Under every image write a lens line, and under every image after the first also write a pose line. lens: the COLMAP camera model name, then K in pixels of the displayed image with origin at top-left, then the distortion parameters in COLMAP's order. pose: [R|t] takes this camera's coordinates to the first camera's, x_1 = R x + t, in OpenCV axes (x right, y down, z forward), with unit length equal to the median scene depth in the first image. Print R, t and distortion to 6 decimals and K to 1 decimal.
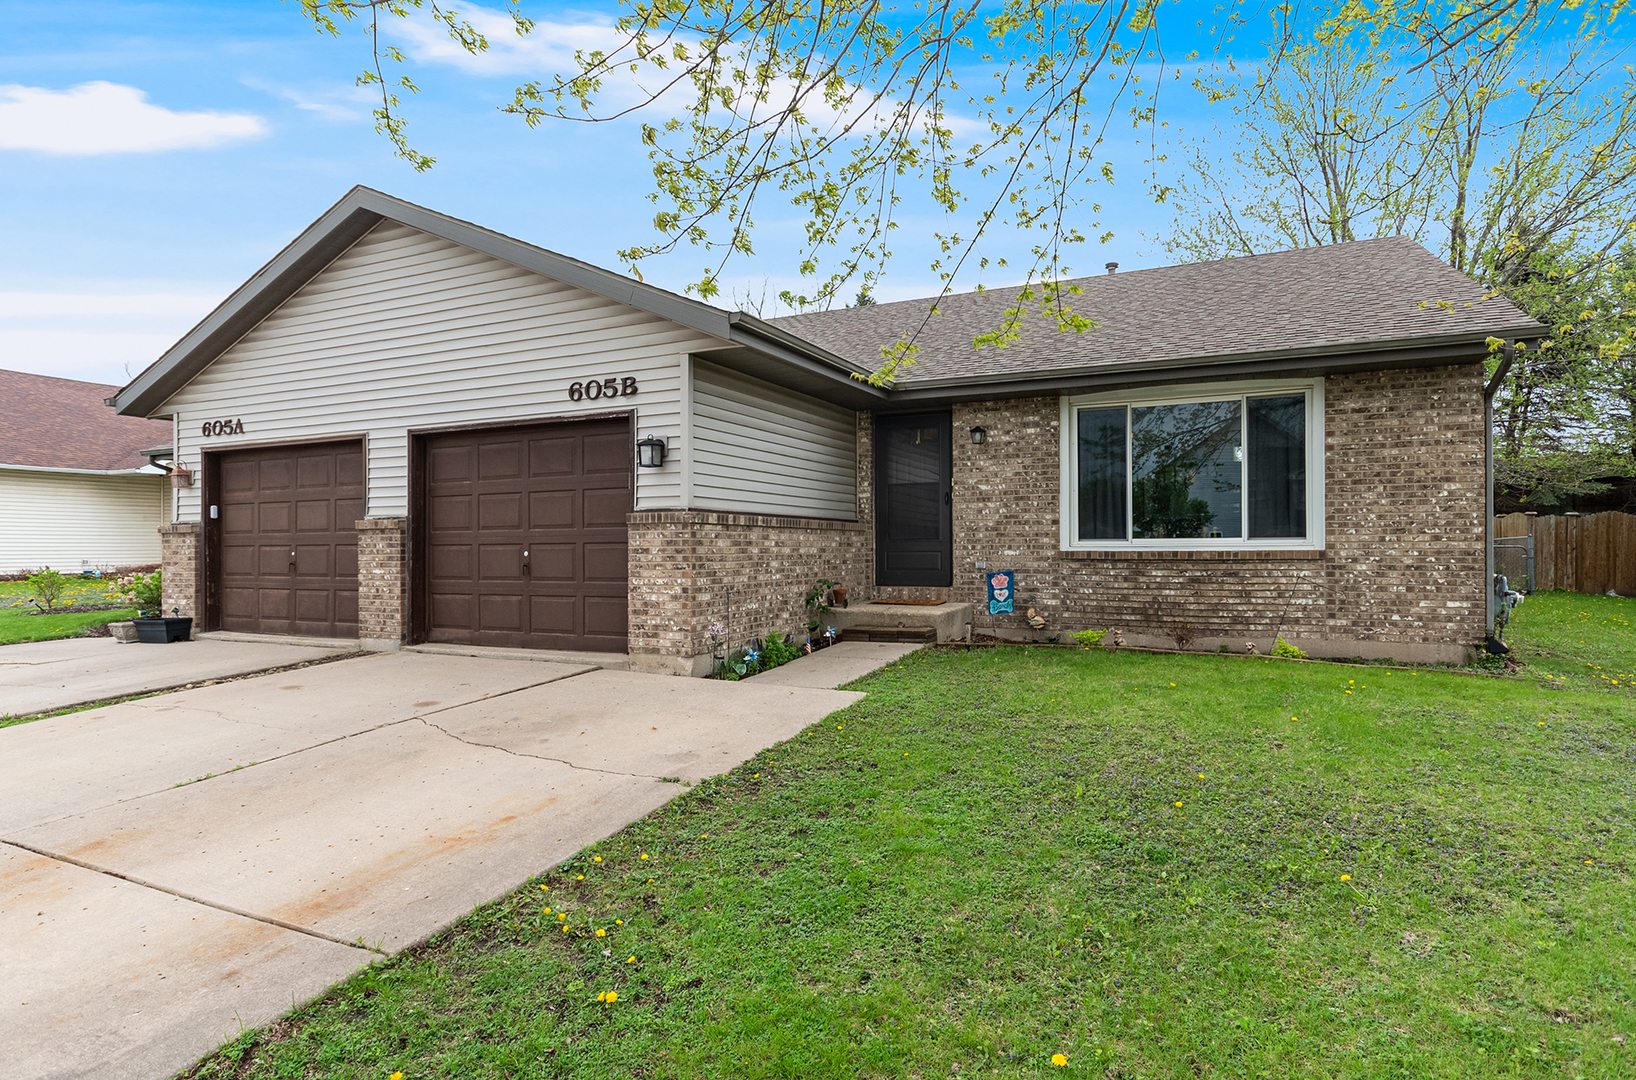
lens RADIAL K [[881.5, 0, 819.2], [0, 881.5, 541.8], [0, 0, 1]] dist [0.002206, 0.000775]
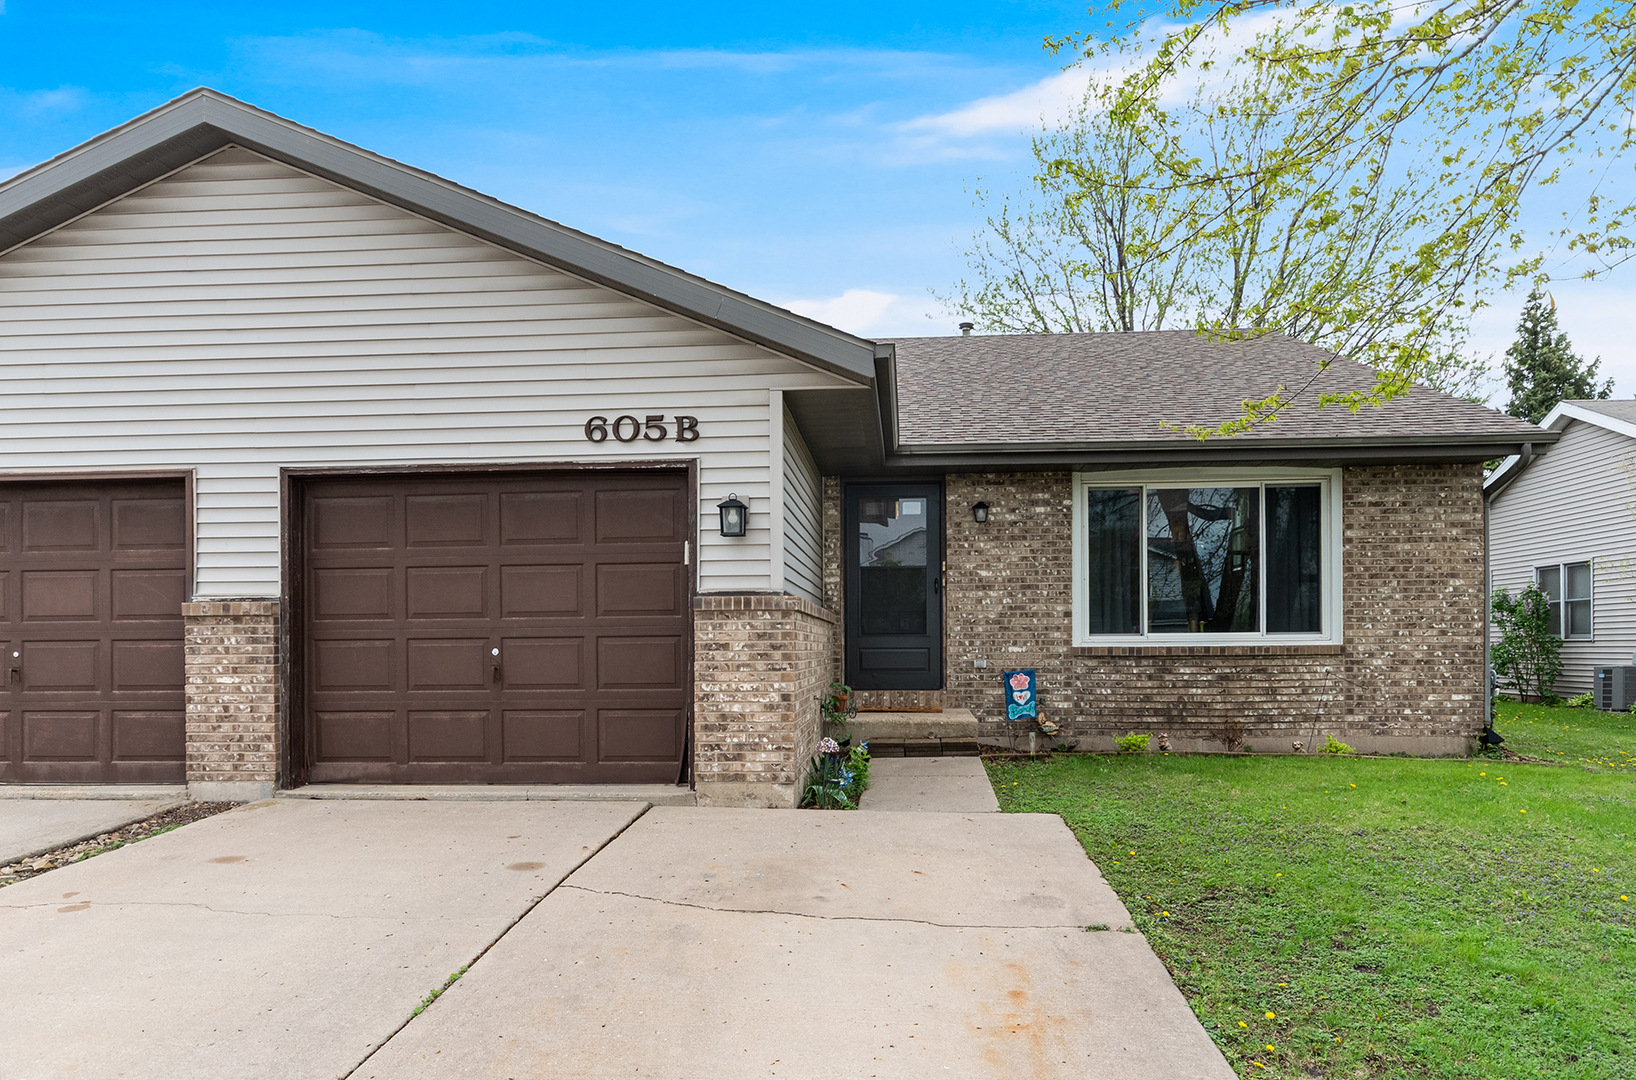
lens RADIAL K [[1074.7, 0, 822.9], [0, 1074.7, 644.9], [0, 0, 1]] dist [0.002667, 0.002193]
pose [[0.932334, -0.001659, 0.361594, -0.392742], [0.000199, 0.999992, 0.004074, 0.004349], [-0.361597, -0.003726, 0.932327, 0.092788]]
